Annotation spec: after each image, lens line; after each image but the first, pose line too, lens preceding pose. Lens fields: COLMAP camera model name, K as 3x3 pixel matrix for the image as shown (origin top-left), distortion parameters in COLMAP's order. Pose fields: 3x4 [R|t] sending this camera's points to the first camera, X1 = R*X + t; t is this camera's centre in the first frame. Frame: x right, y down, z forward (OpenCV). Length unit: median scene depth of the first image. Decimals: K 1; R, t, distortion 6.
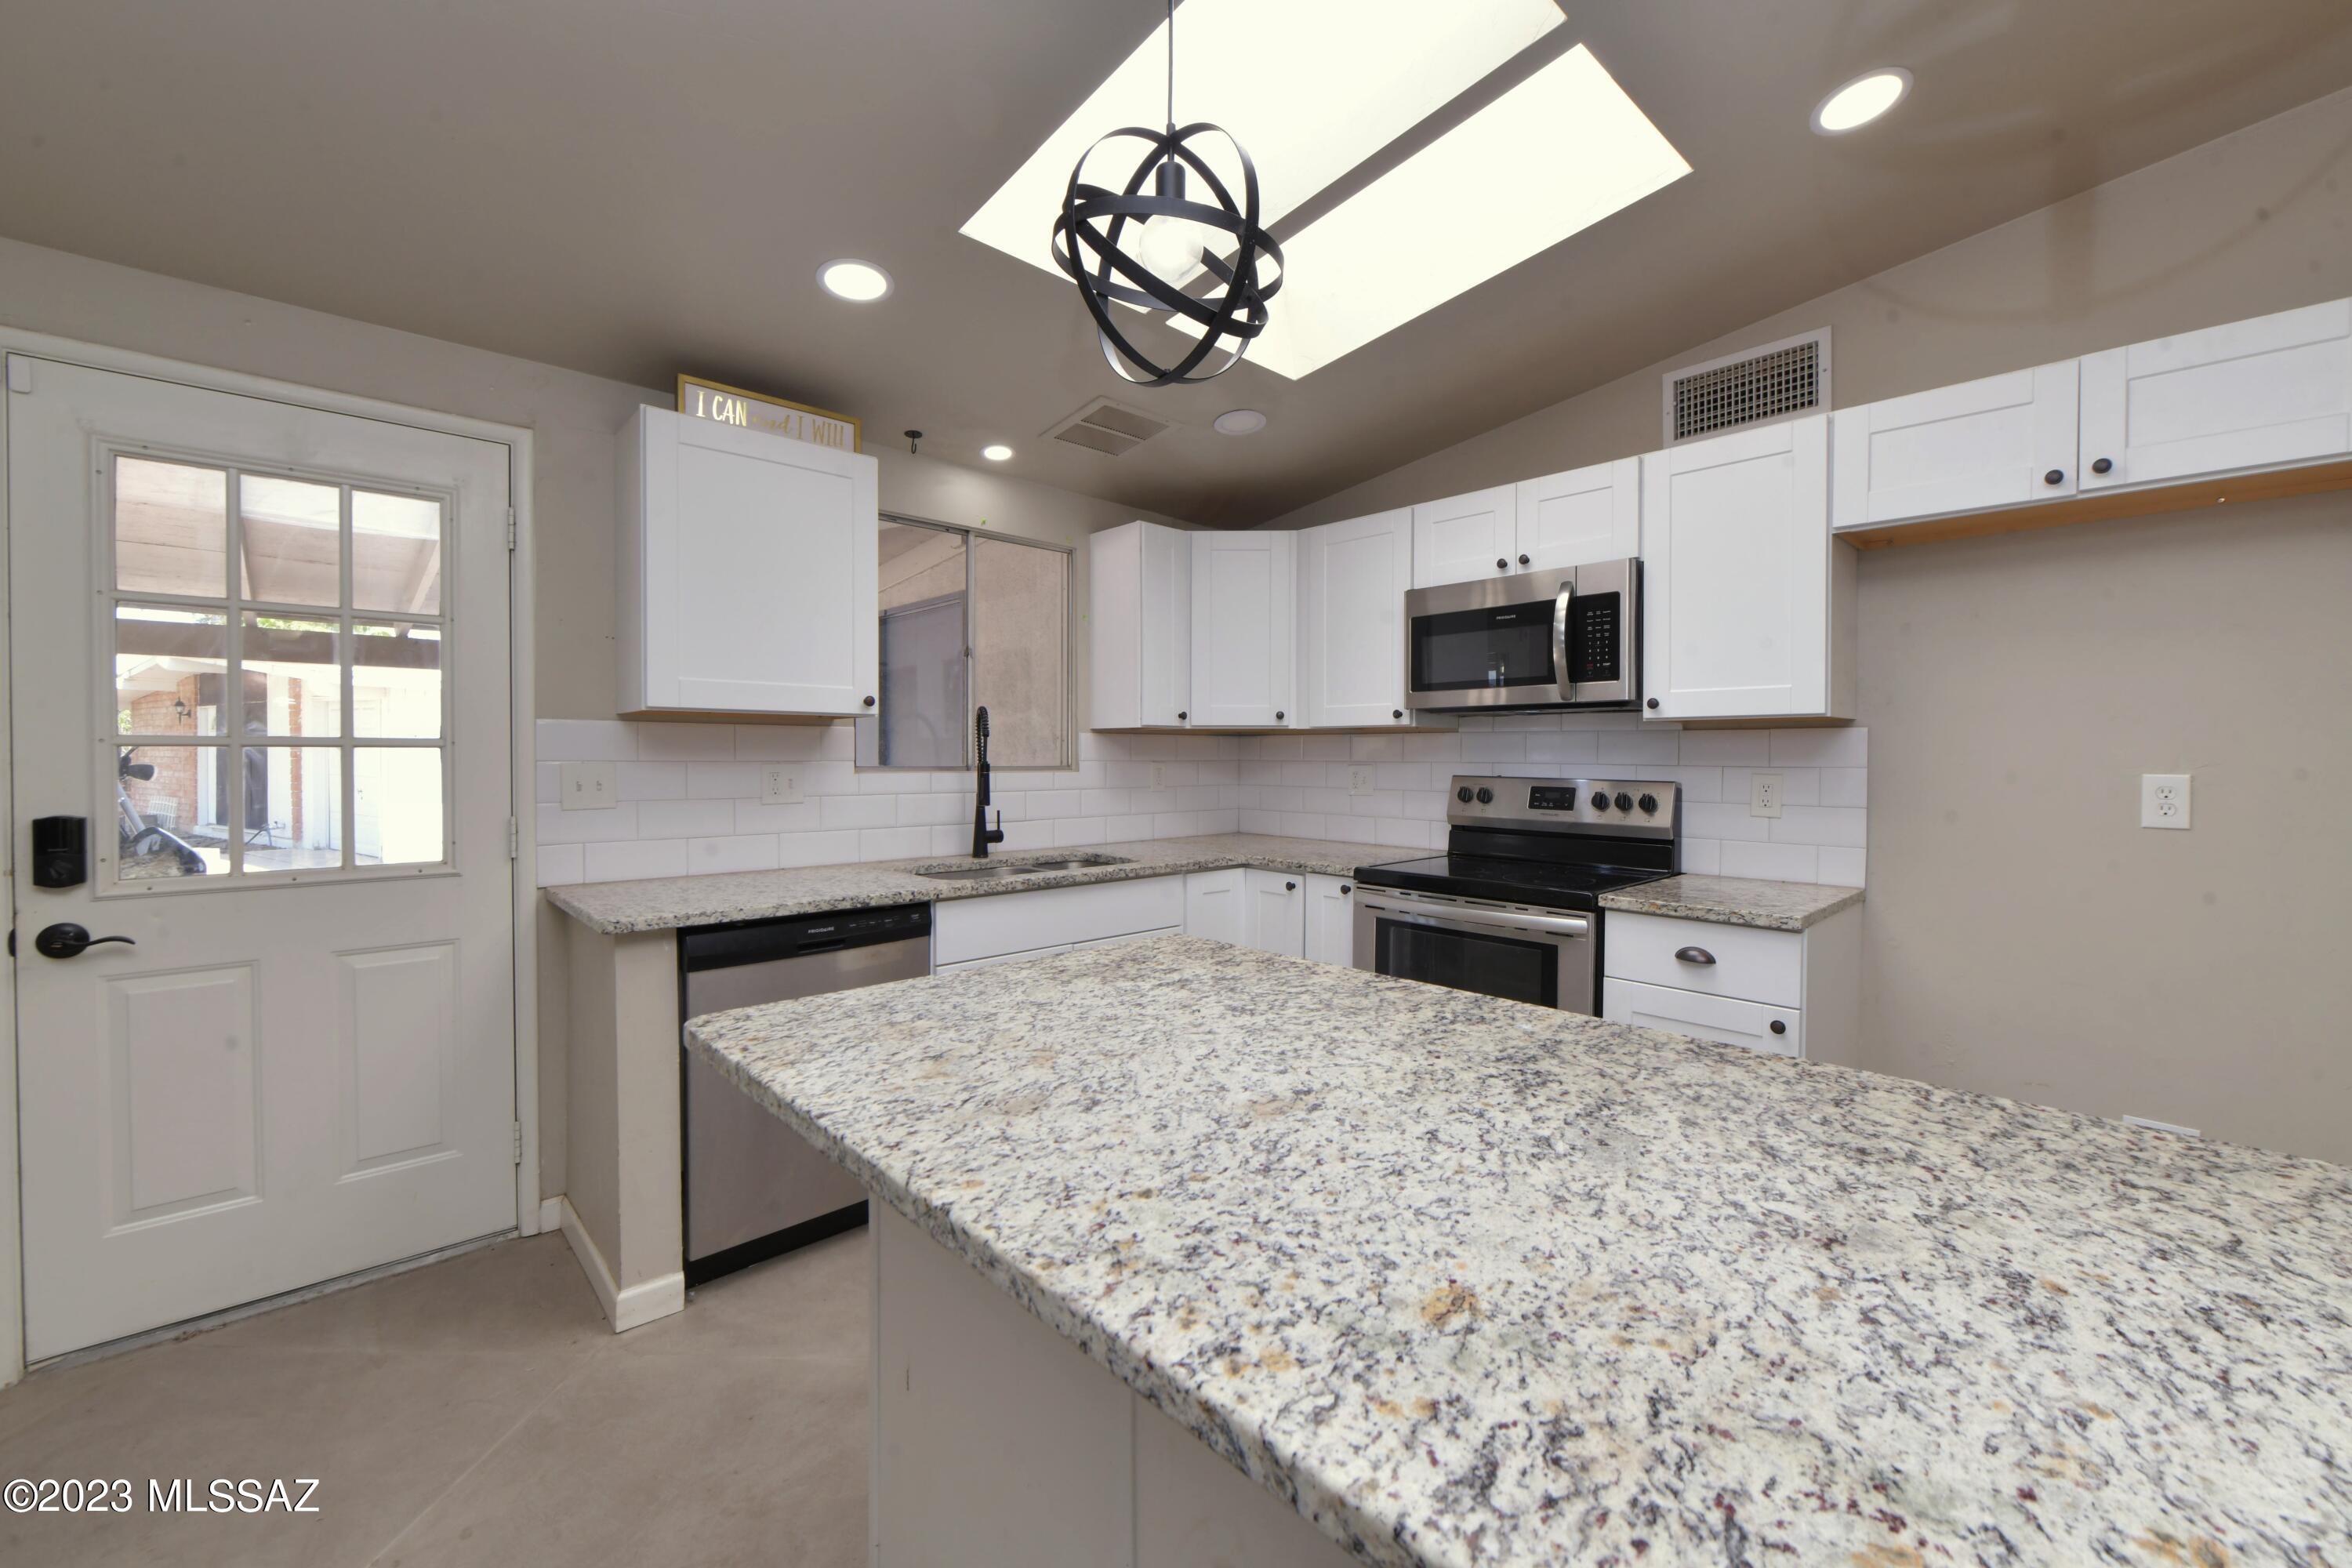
lens RADIAL K [[930.9, 0, 1221.7], [0, 930.9, 767.6], [0, 0, 1]] dist [-0.009465, -0.000232]
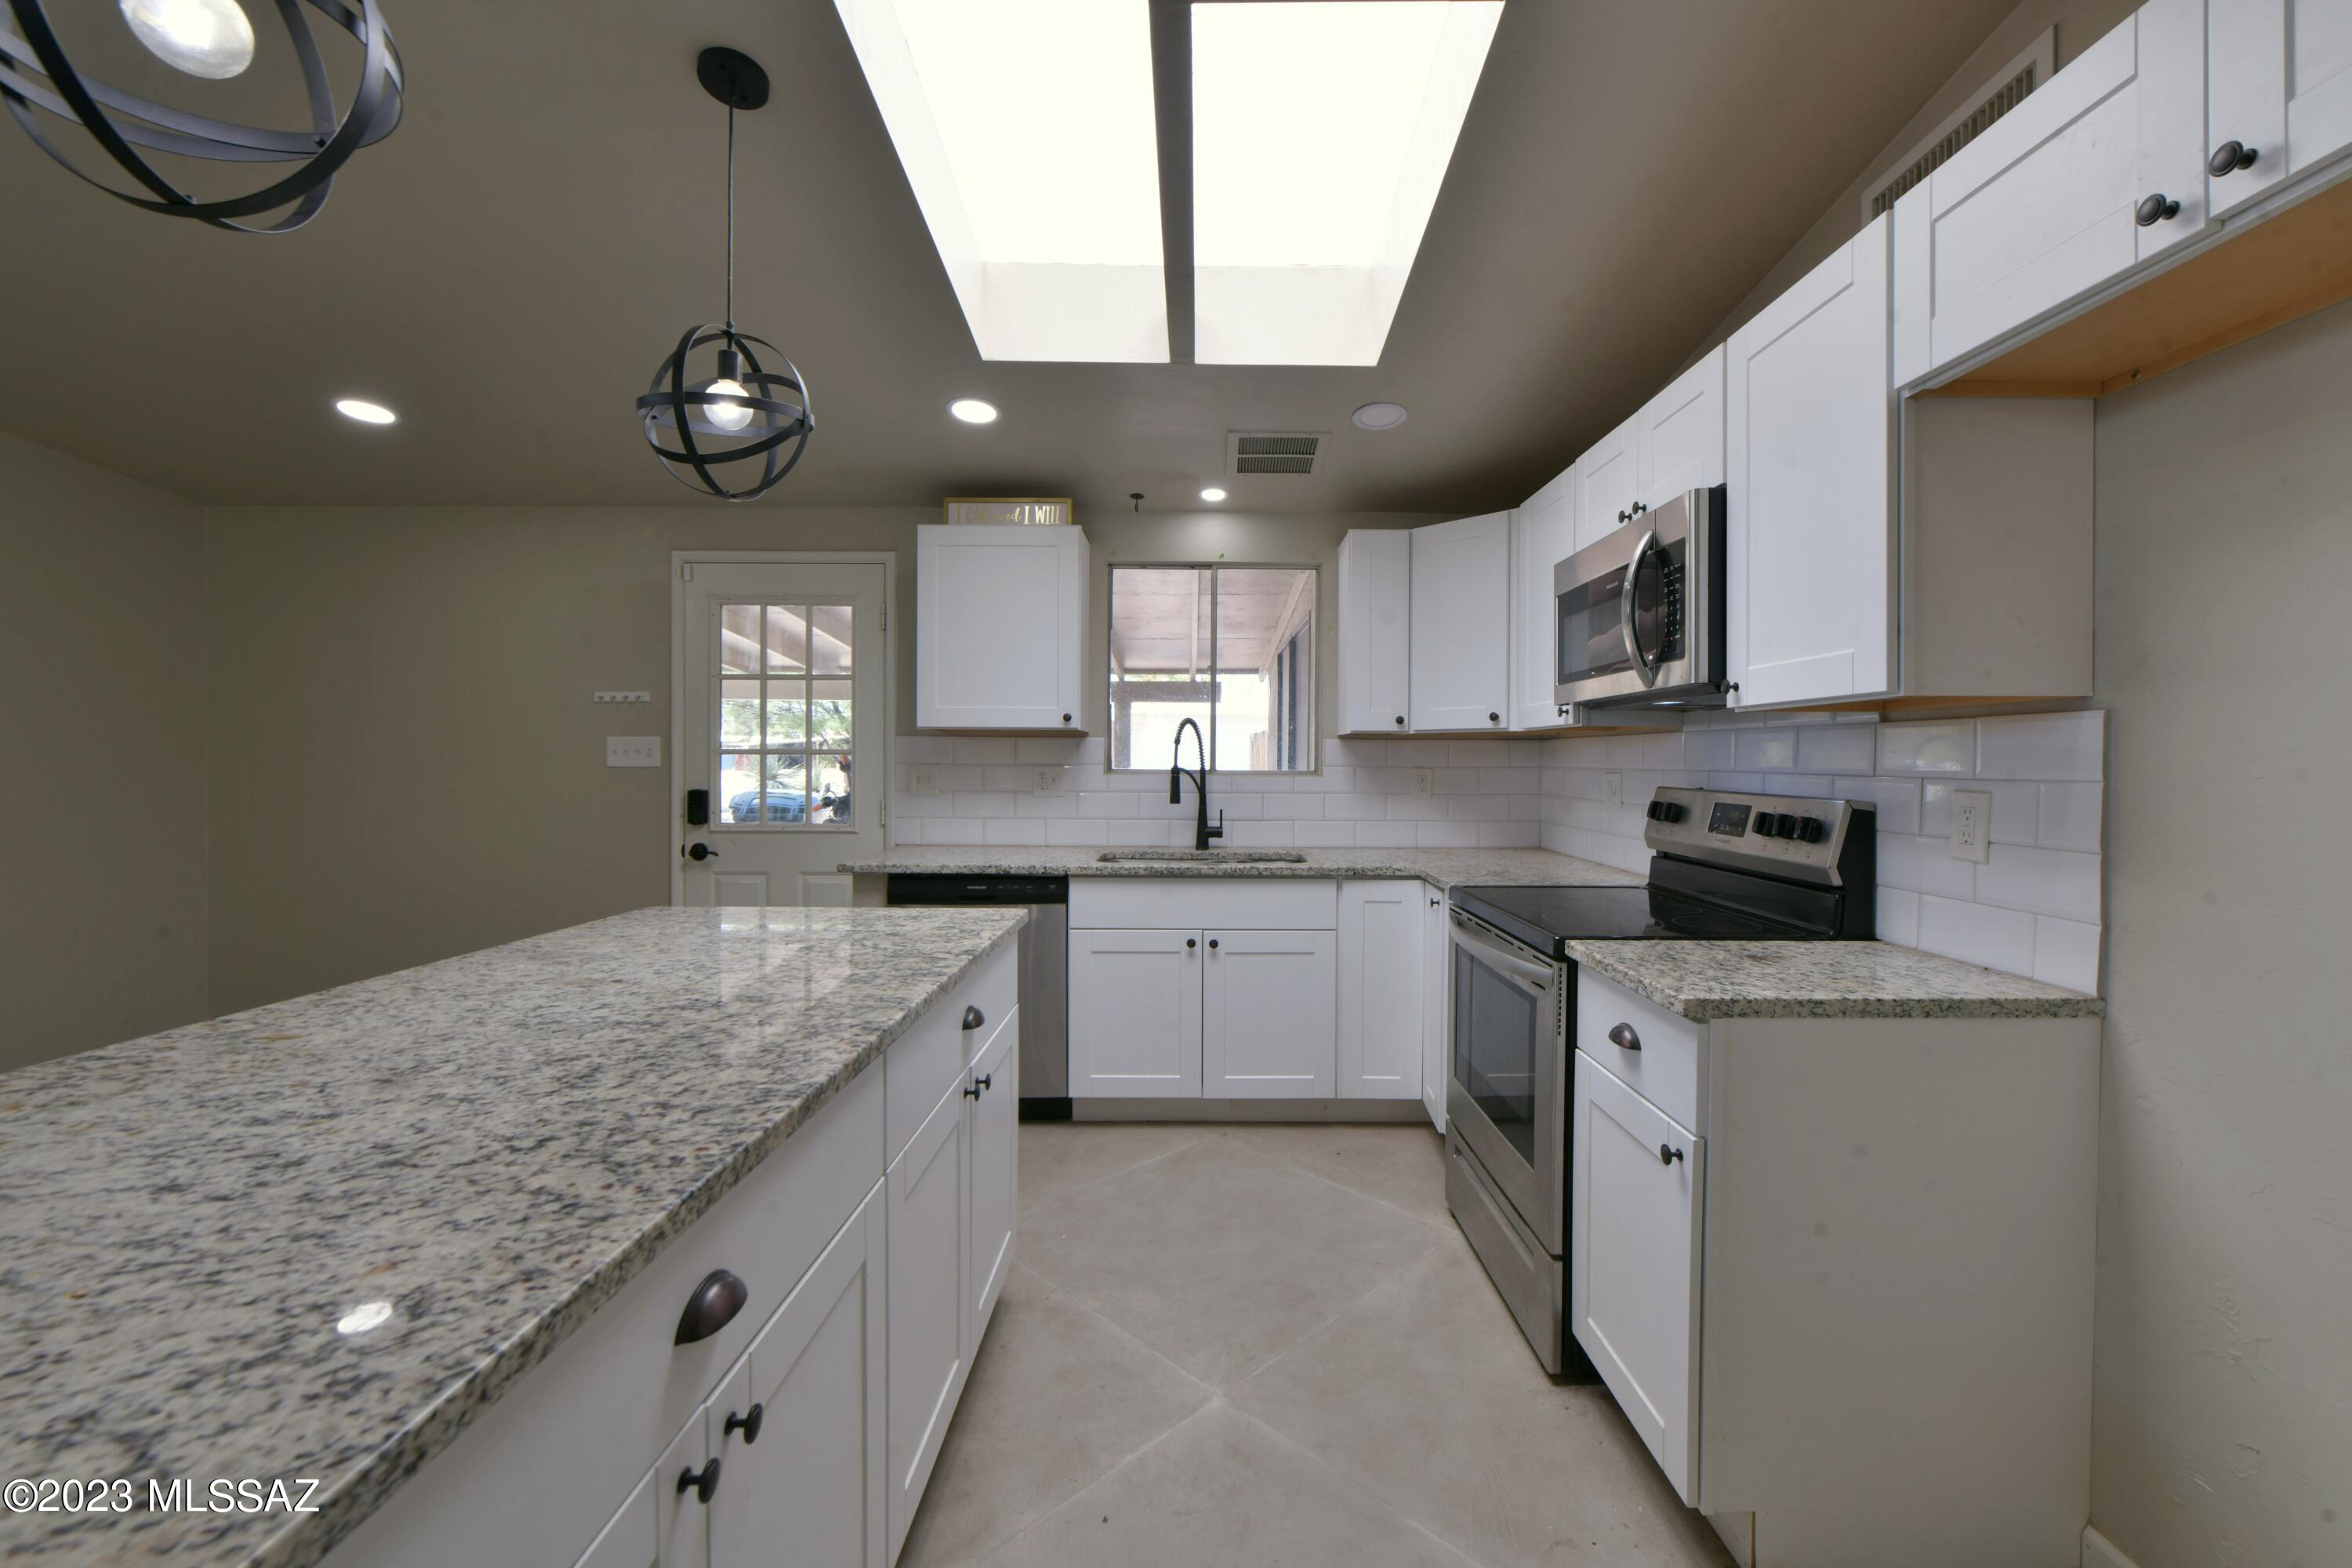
lens RADIAL K [[939.6, 0, 1207.7], [0, 939.6, 760.7], [0, 0, 1]] dist [-0.008161, -0.000045]
pose [[0.719759, 0.001301, -0.694223, 0.717307], [-0.012801, 0.999853, -0.011399, 0.000185], [0.694106, 0.017091, 0.719670, 0.225704]]
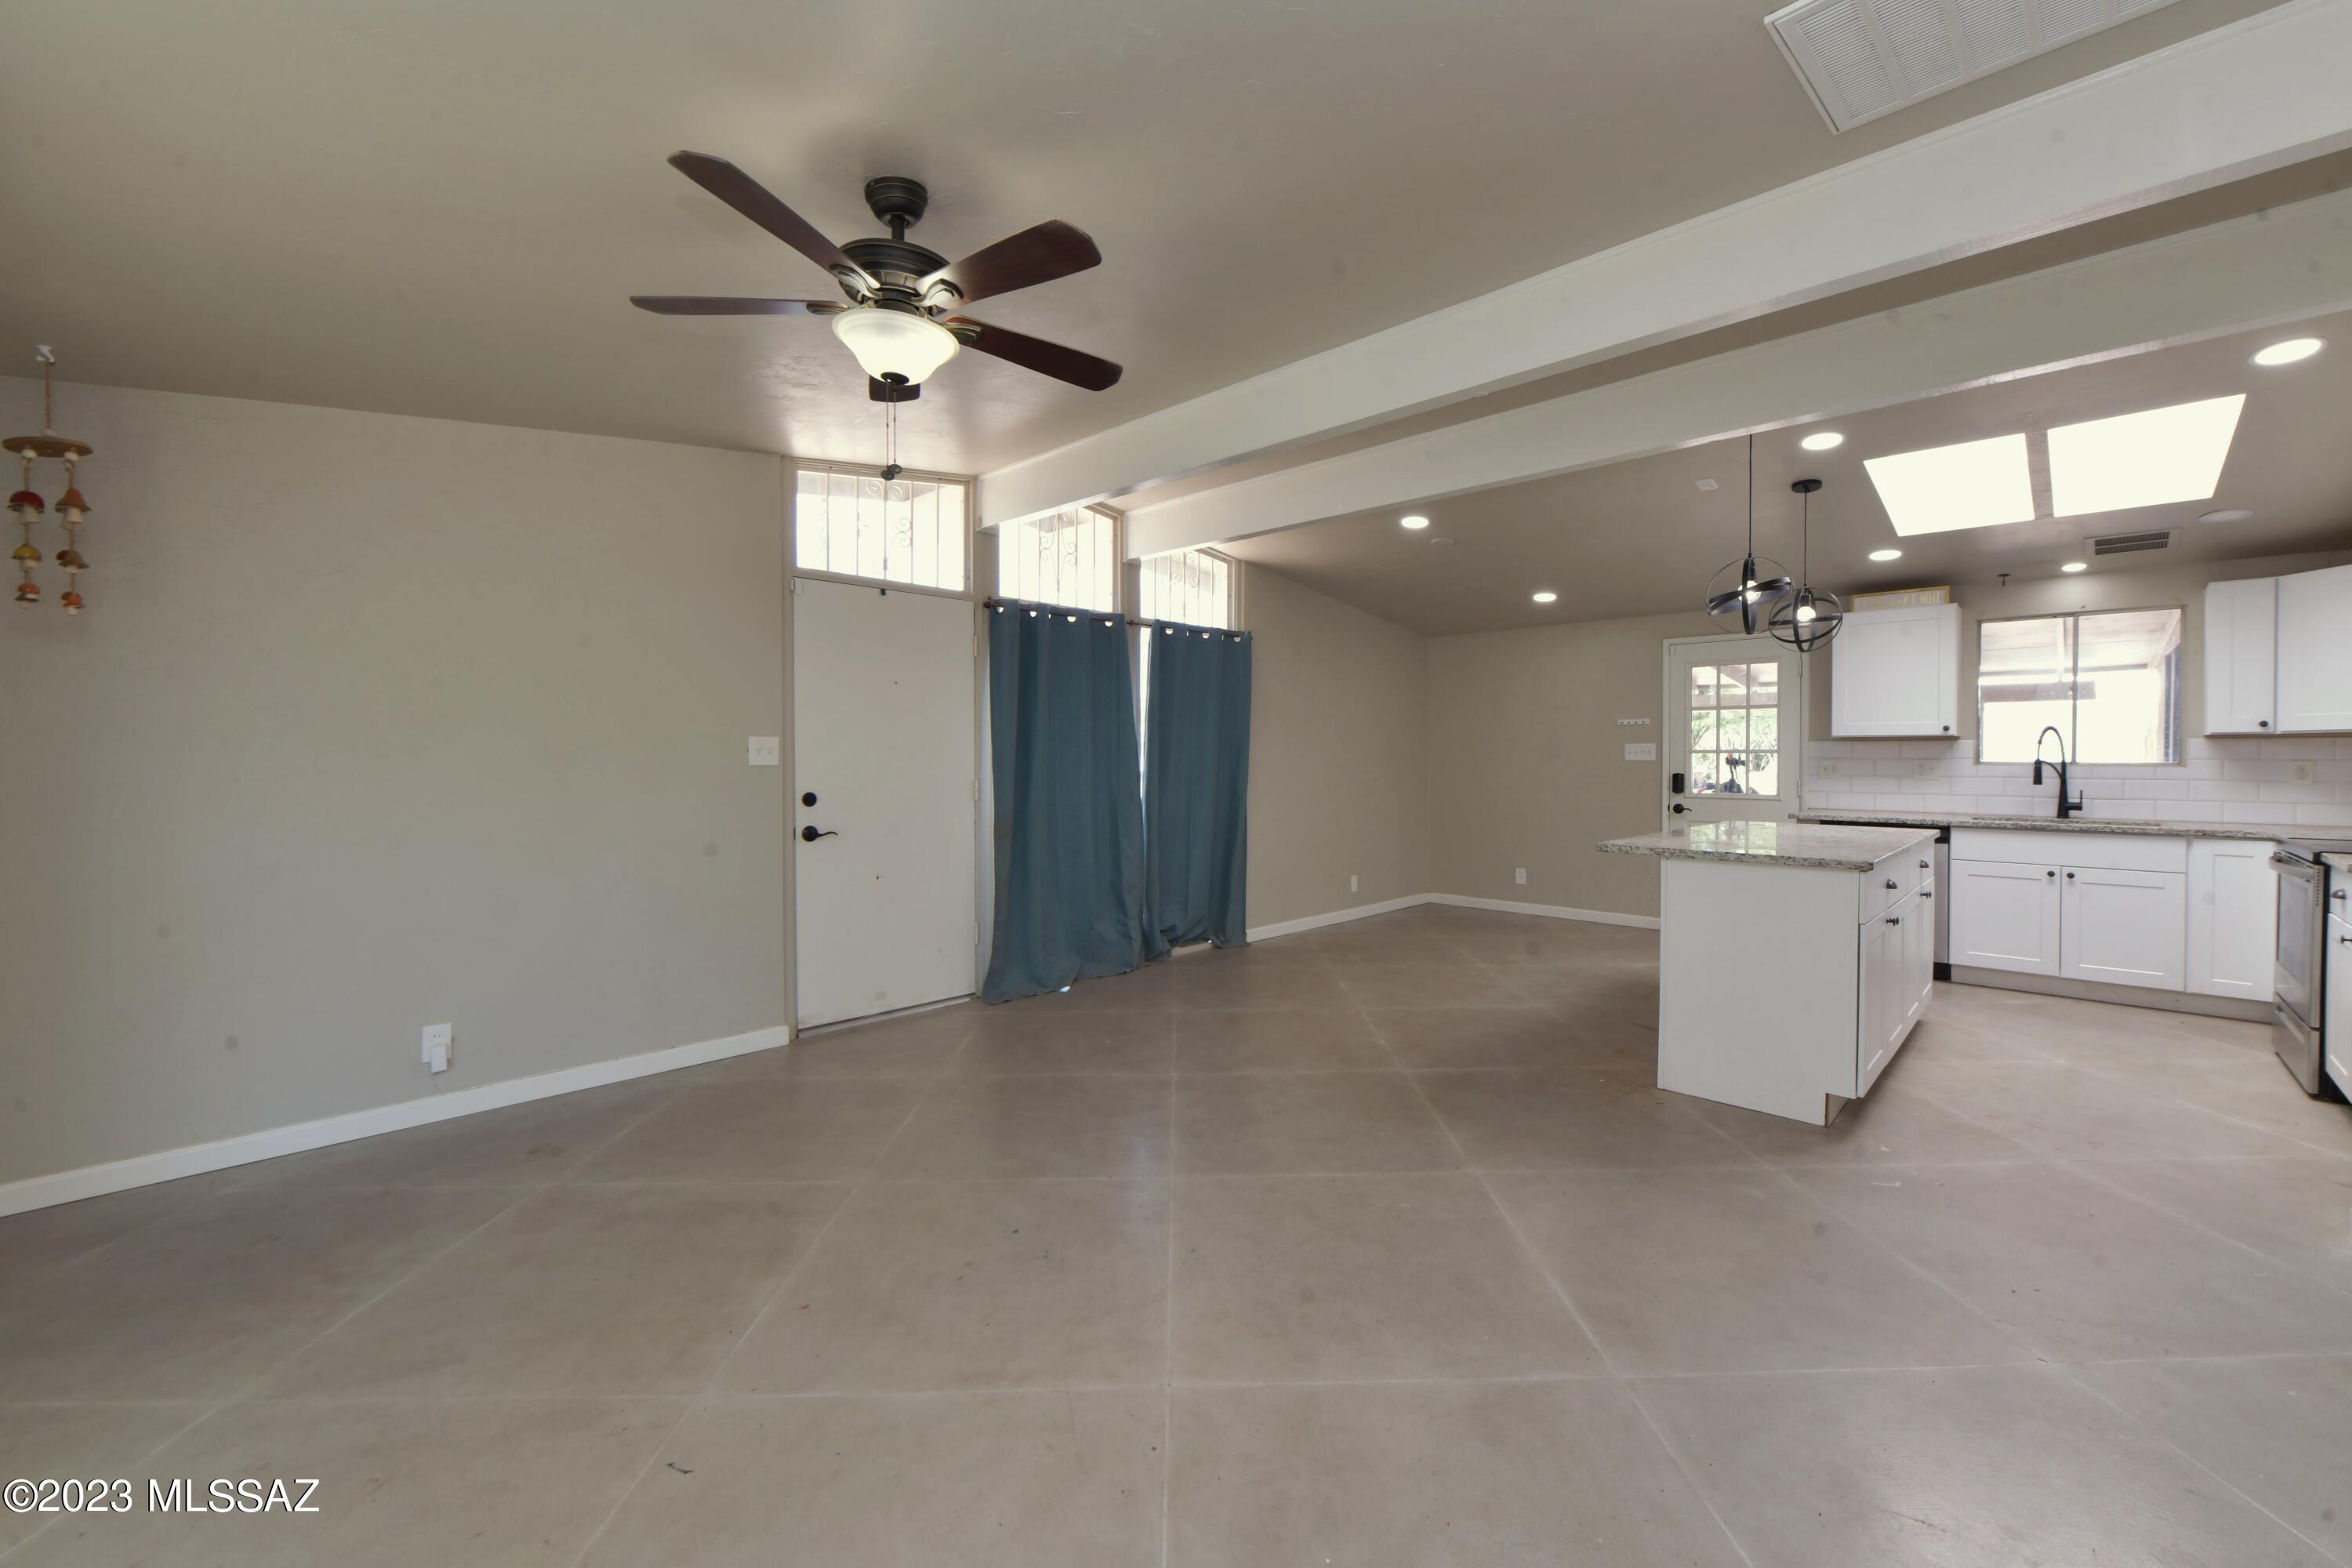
lens RADIAL K [[931.0, 0, 1199.5], [0, 931.0, 768.2], [0, 0, 1]] dist [-0.010556, -0.000254]
pose [[0.032098, 0.010255, -0.999432, 1.696794], [-0.014638, 0.999845, 0.009789, 0.019949], [0.999378, 0.014316, 0.032243, -0.724801]]
